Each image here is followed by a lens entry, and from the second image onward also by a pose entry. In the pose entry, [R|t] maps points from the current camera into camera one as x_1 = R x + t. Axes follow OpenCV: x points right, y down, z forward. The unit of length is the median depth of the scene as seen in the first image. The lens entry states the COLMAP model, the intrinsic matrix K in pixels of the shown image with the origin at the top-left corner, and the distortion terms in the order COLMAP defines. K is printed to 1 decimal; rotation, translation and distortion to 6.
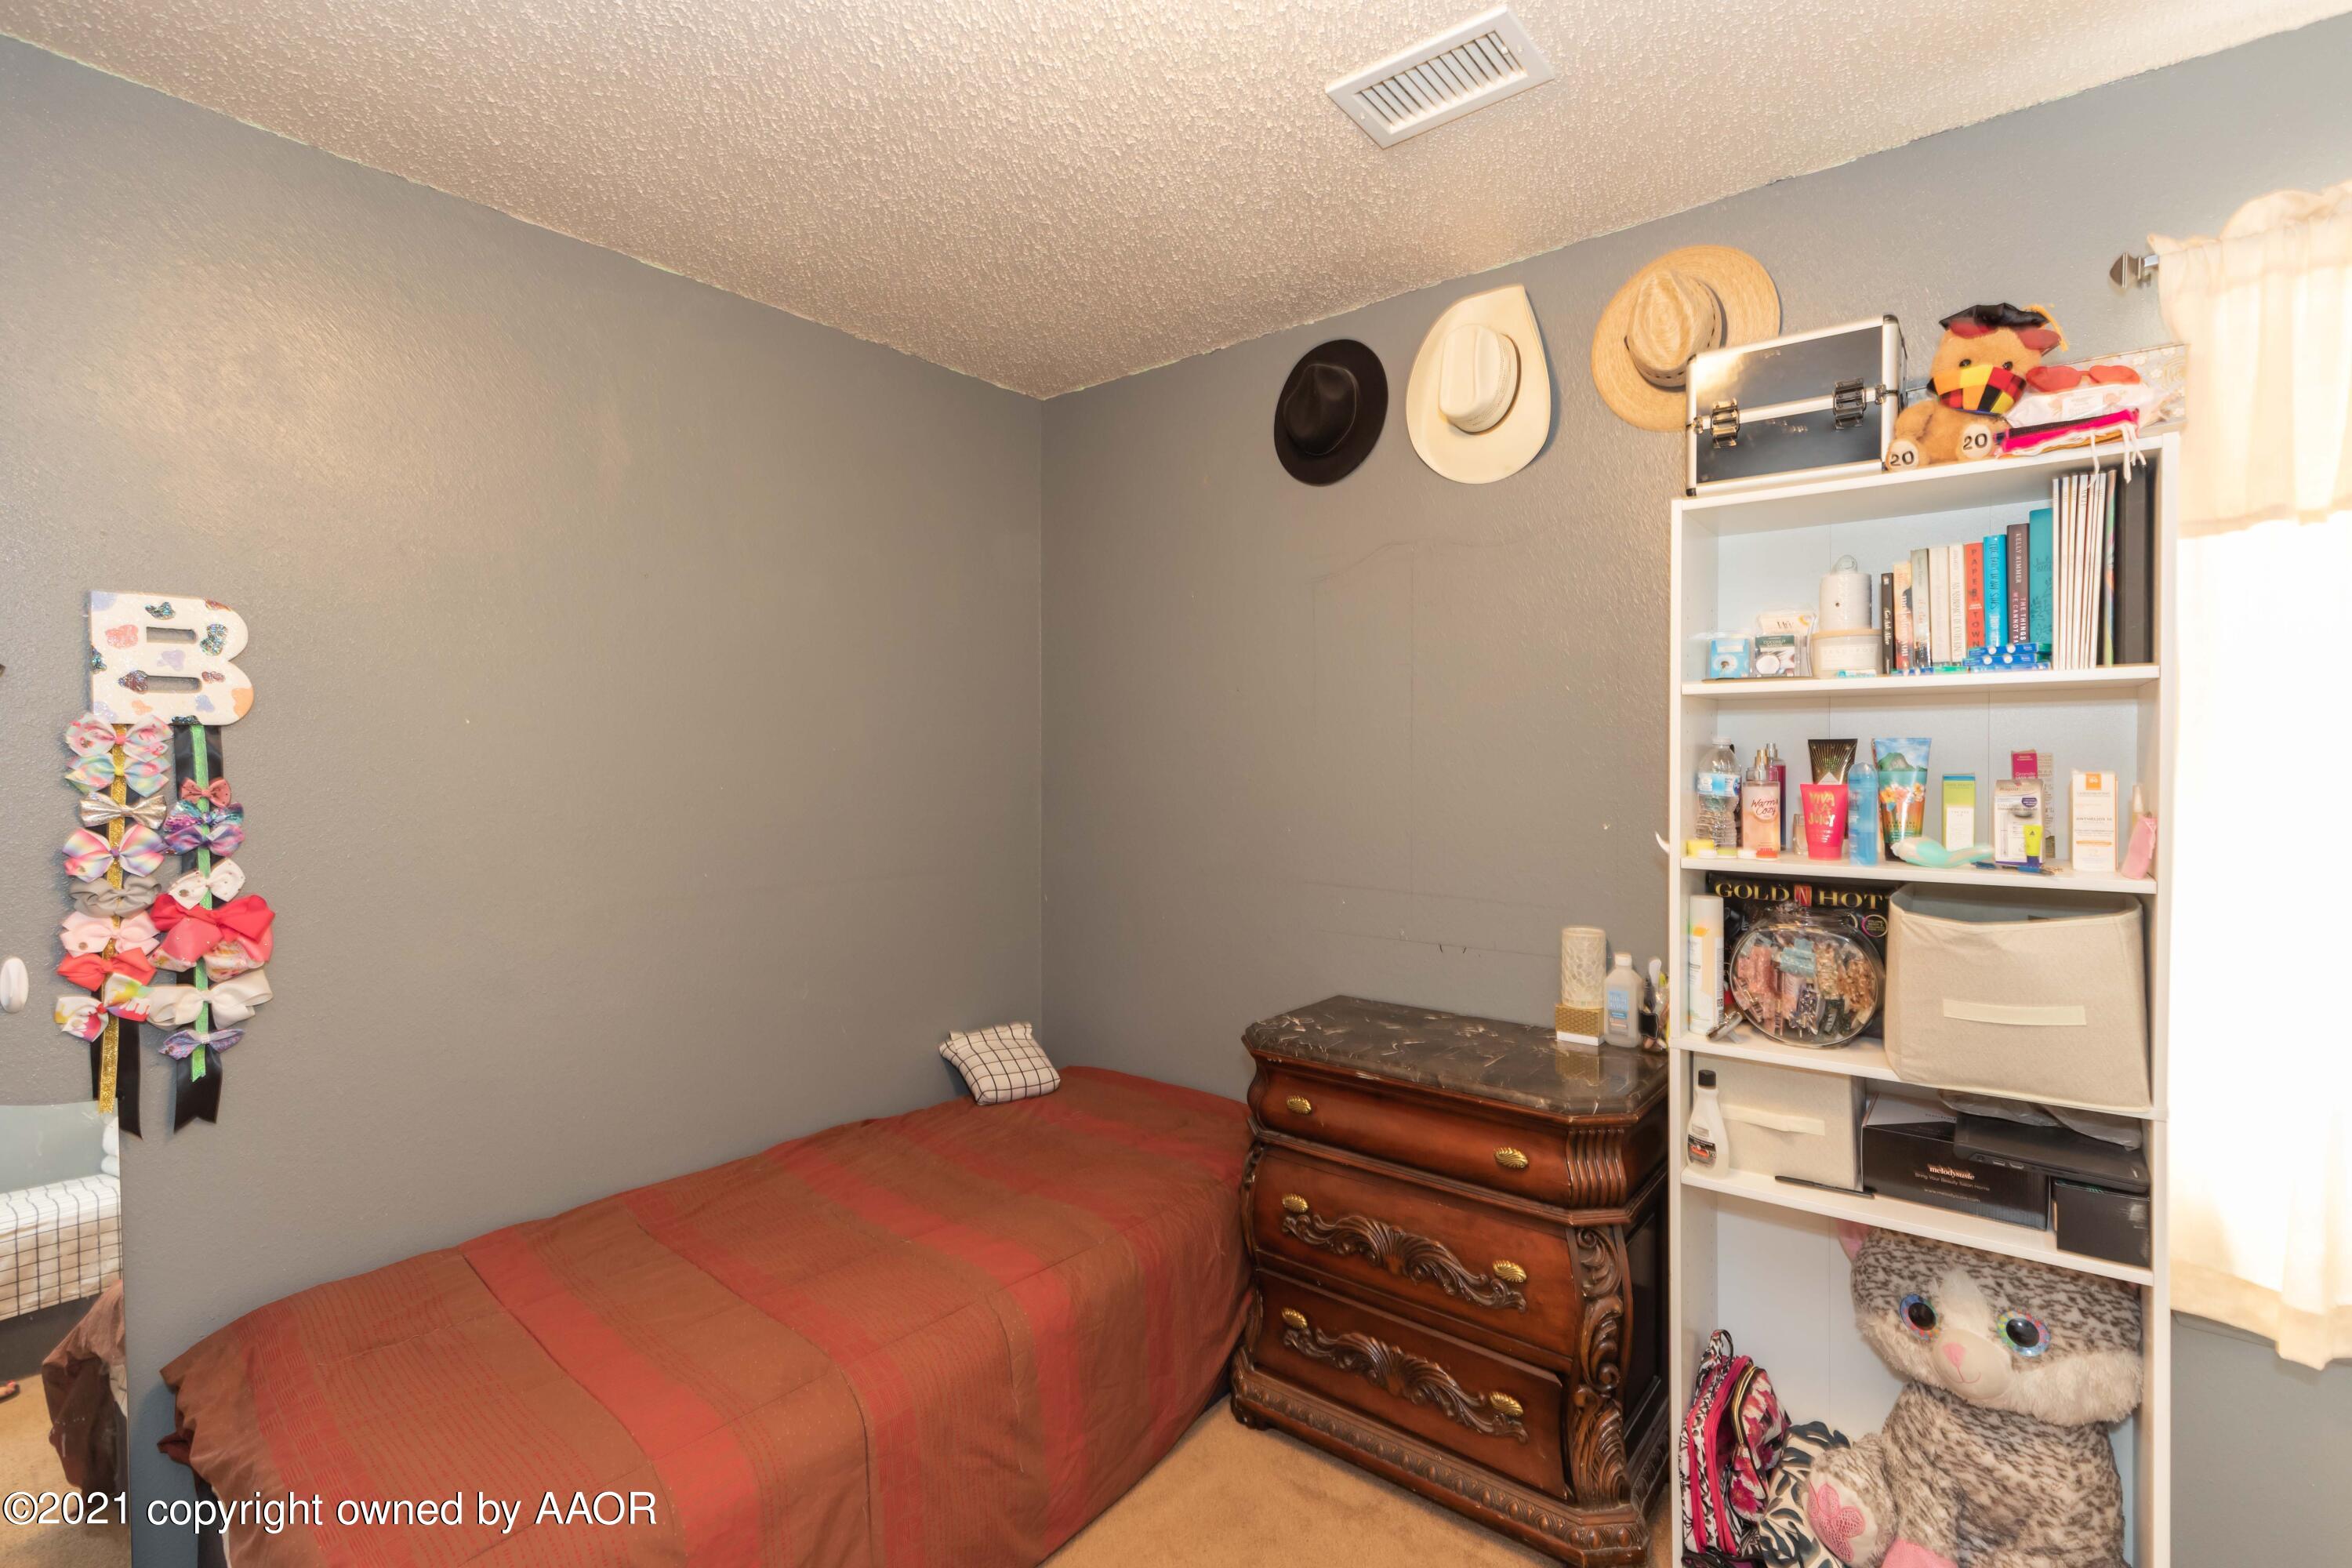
lens RADIAL K [[1093.2, 0, 1227.8], [0, 1093.2, 769.2], [0, 0, 1]] dist [0.000398, -0.000118]
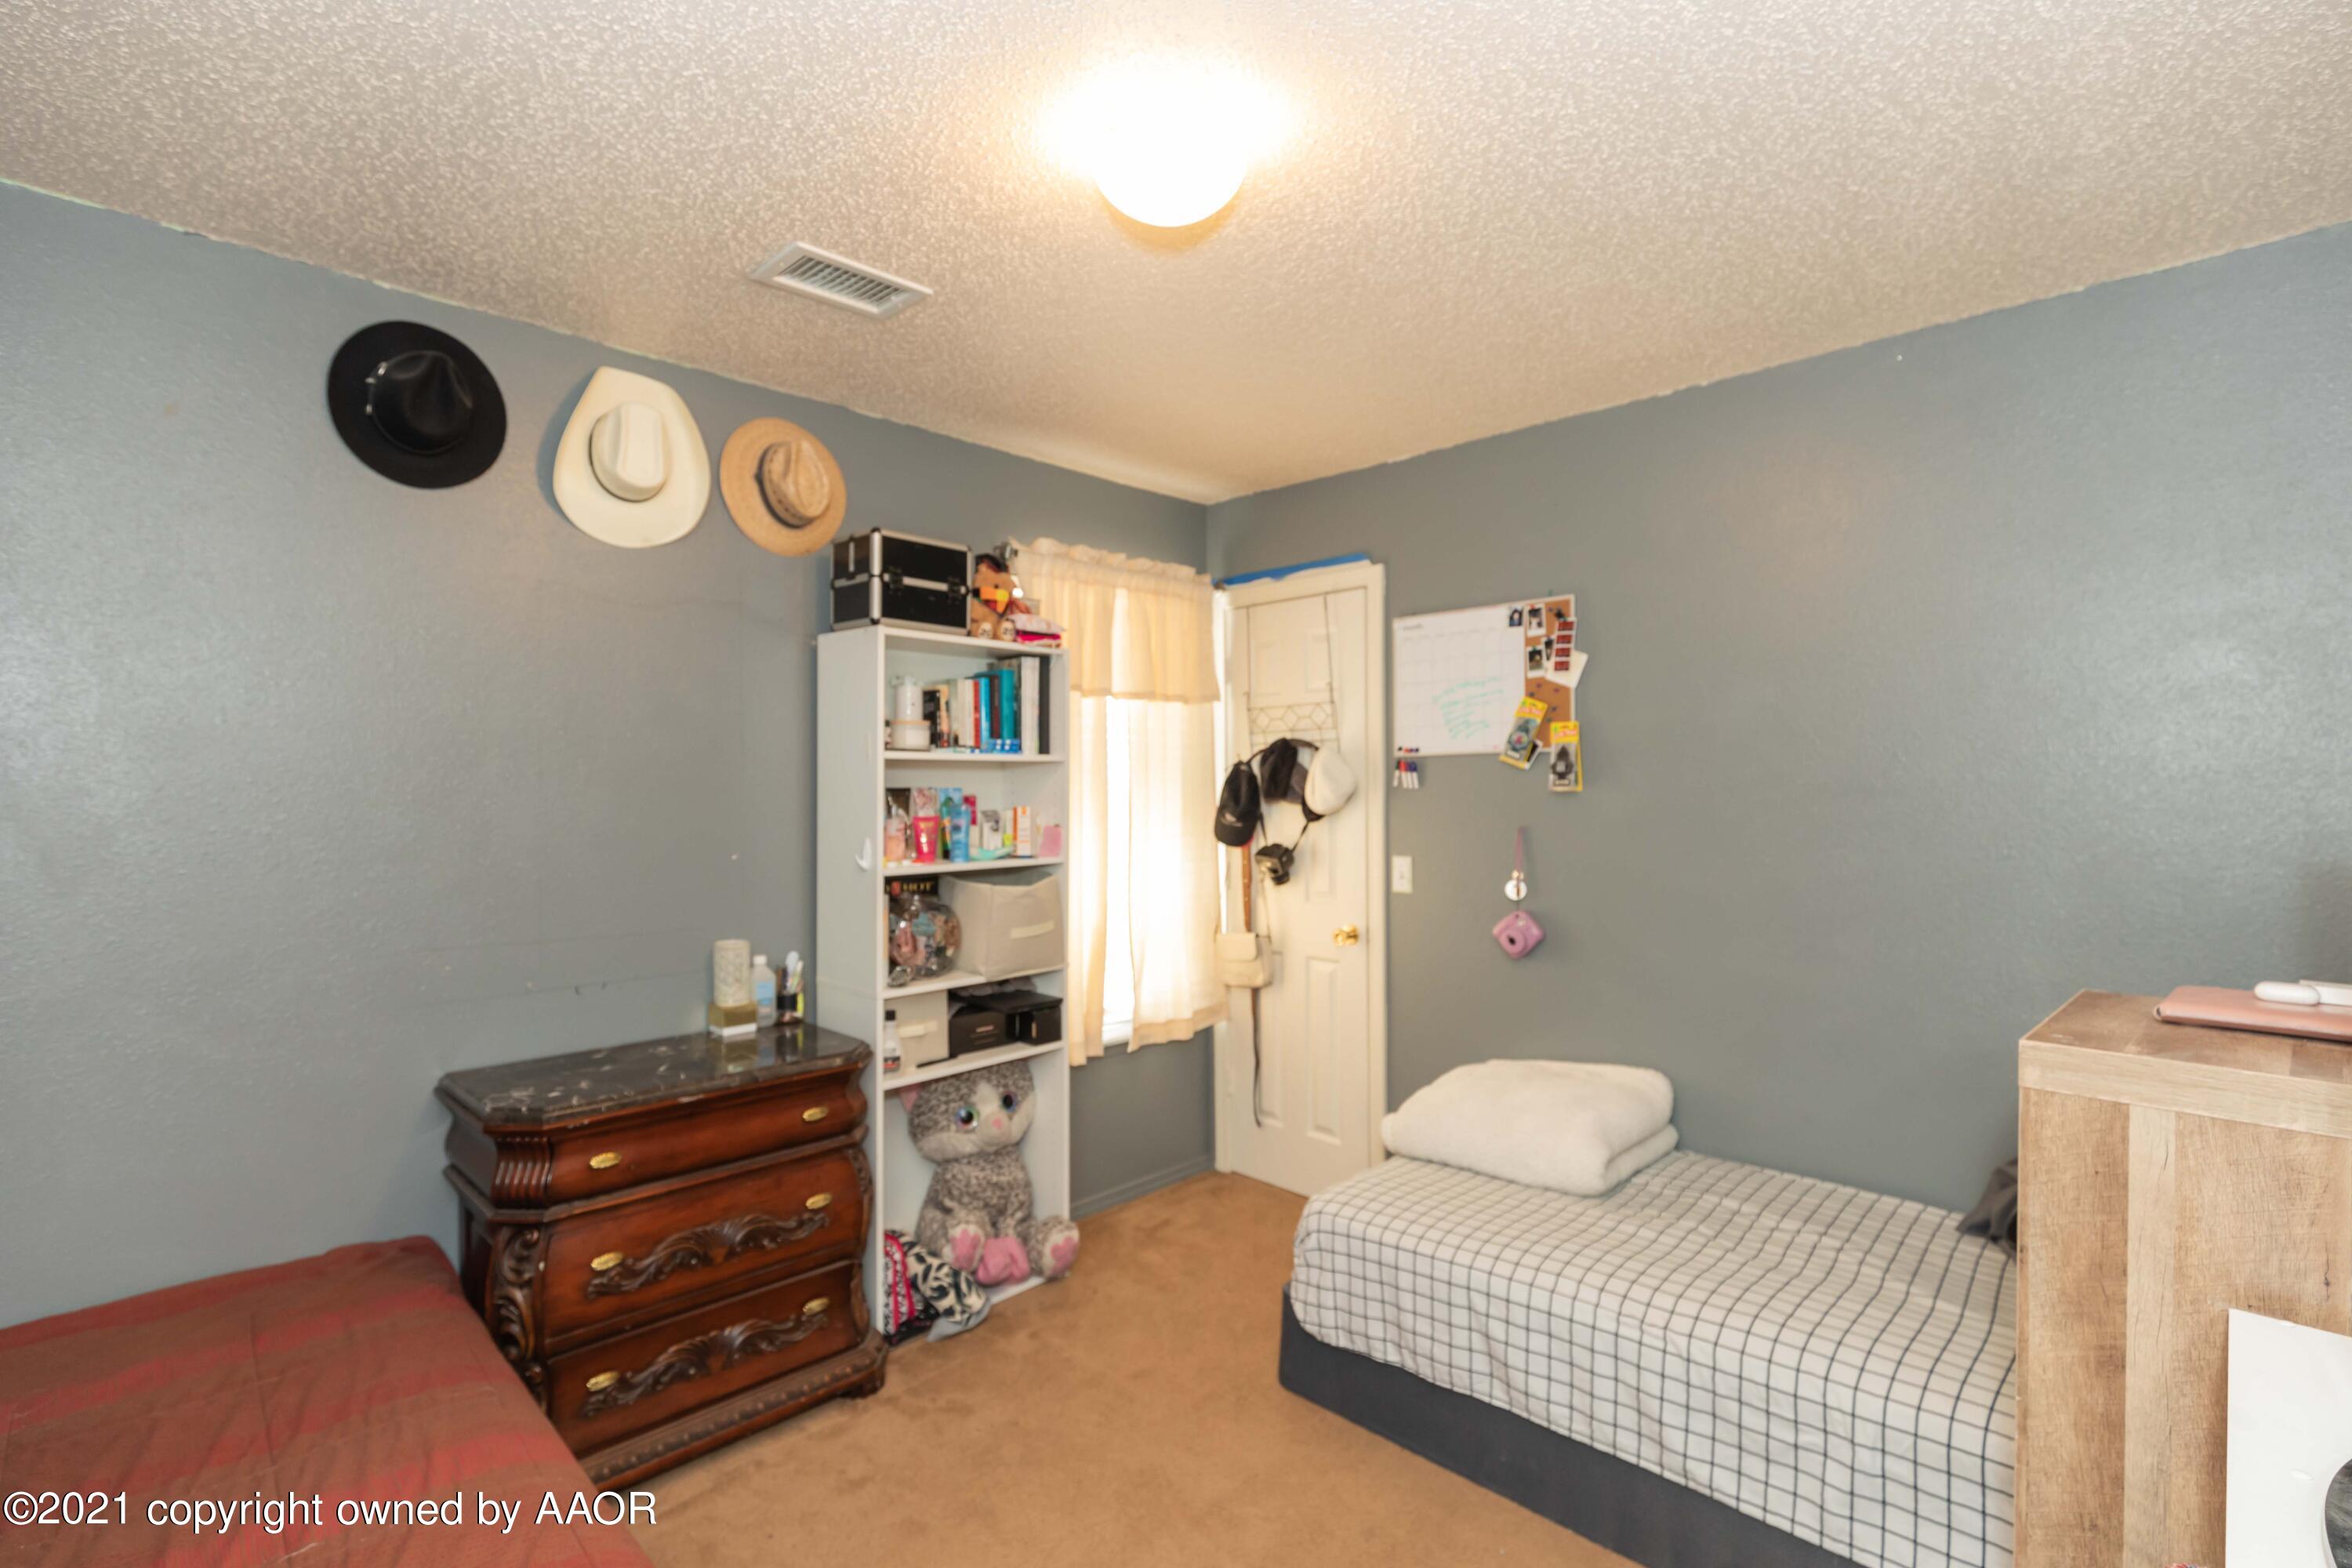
lens RADIAL K [[1068.4, 0, 1191.1], [0, 1068.4, 784.2], [0, 0, 1]] dist [0.002620, -0.000629]
pose [[0.097445, -0.001962, 0.995239, -1.006341], [0.006835, 0.999976, 0.001302, -0.033898], [-0.995217, 0.006676, 0.097456, 0.456550]]
